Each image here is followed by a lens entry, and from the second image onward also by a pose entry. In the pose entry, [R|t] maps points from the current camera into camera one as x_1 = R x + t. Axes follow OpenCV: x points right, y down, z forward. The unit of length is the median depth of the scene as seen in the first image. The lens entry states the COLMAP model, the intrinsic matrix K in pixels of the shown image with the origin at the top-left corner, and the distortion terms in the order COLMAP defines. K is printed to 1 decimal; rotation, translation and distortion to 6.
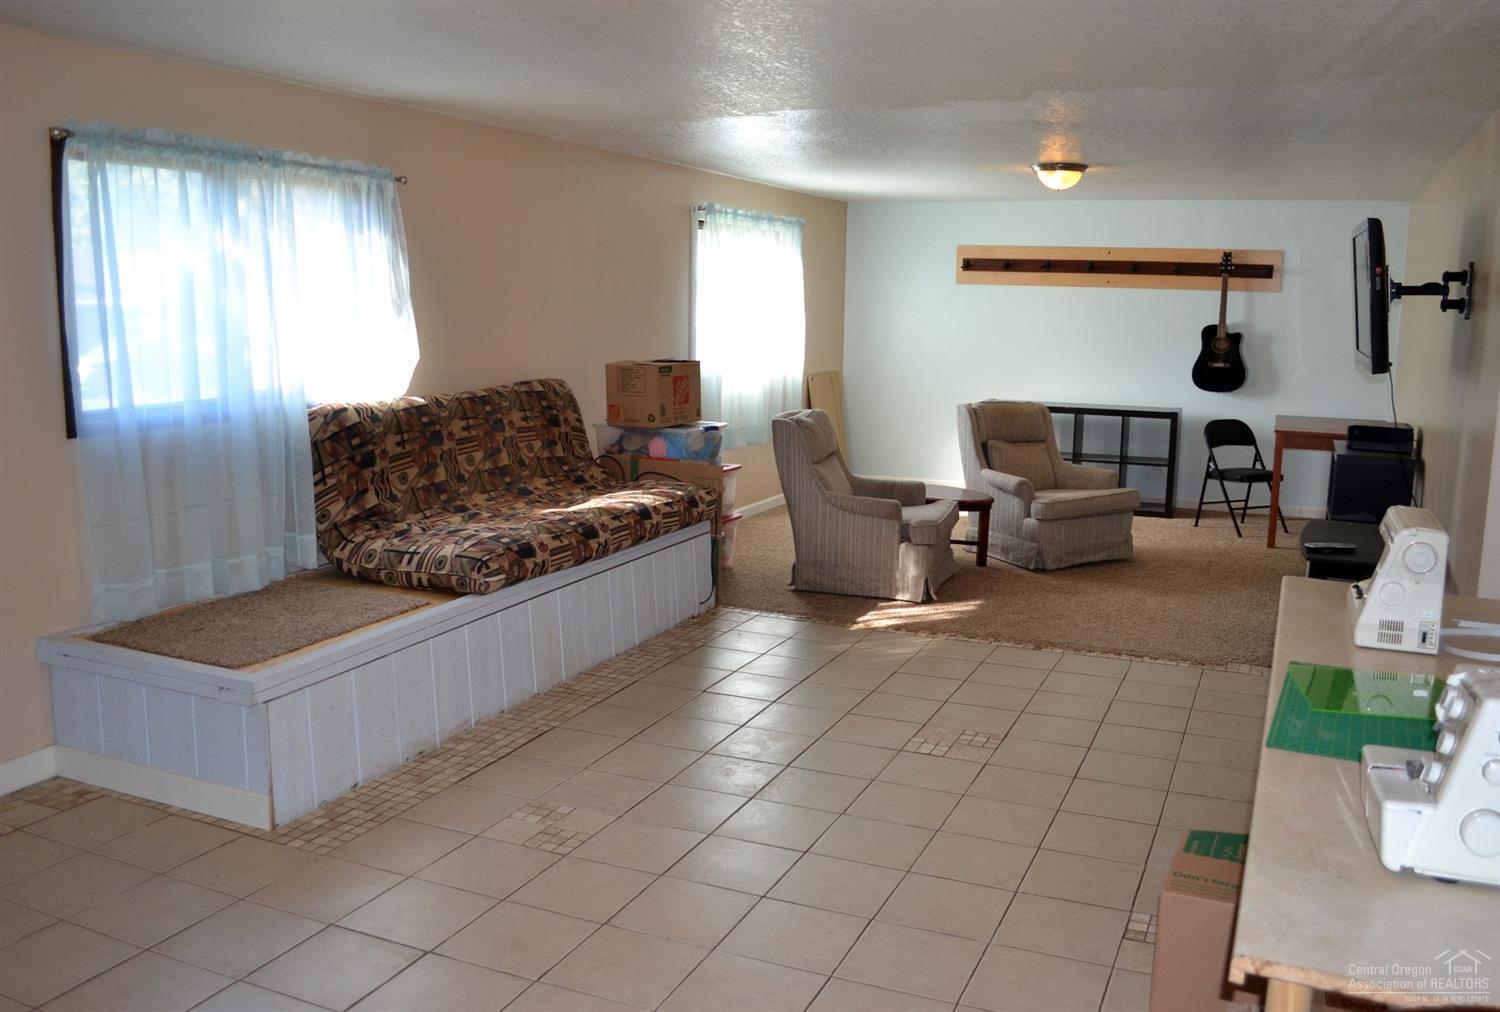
lens RADIAL K [[1285.8, 0, 750.0], [0, 1285.8, 506.0], [0, 0, 1]] dist [-0.008221, -0.003317]
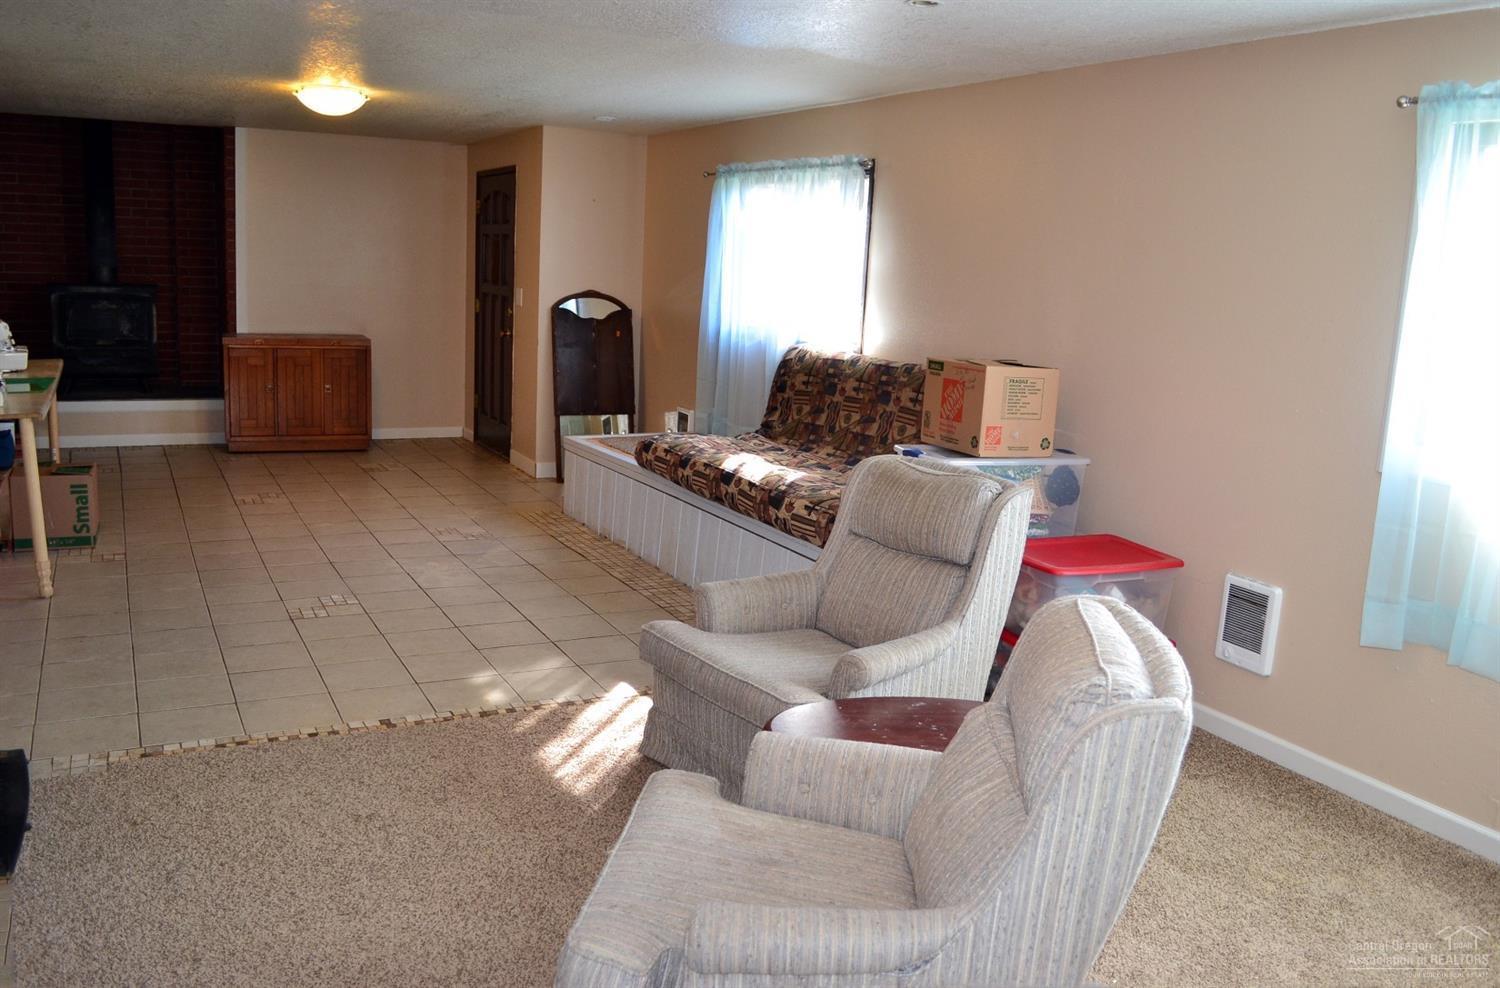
lens RADIAL K [[1230.6, 0, 750.0], [0, 1230.6, 494.0], [0, 0, 1]] dist [0.003089, -0.001549]
pose [[-0.622999, 0.102298, -0.775505, 0.654050], [-0.182724, 0.944951, 0.271440, -0.247346], [0.760582, 0.310810, -0.570011, 1.596792]]
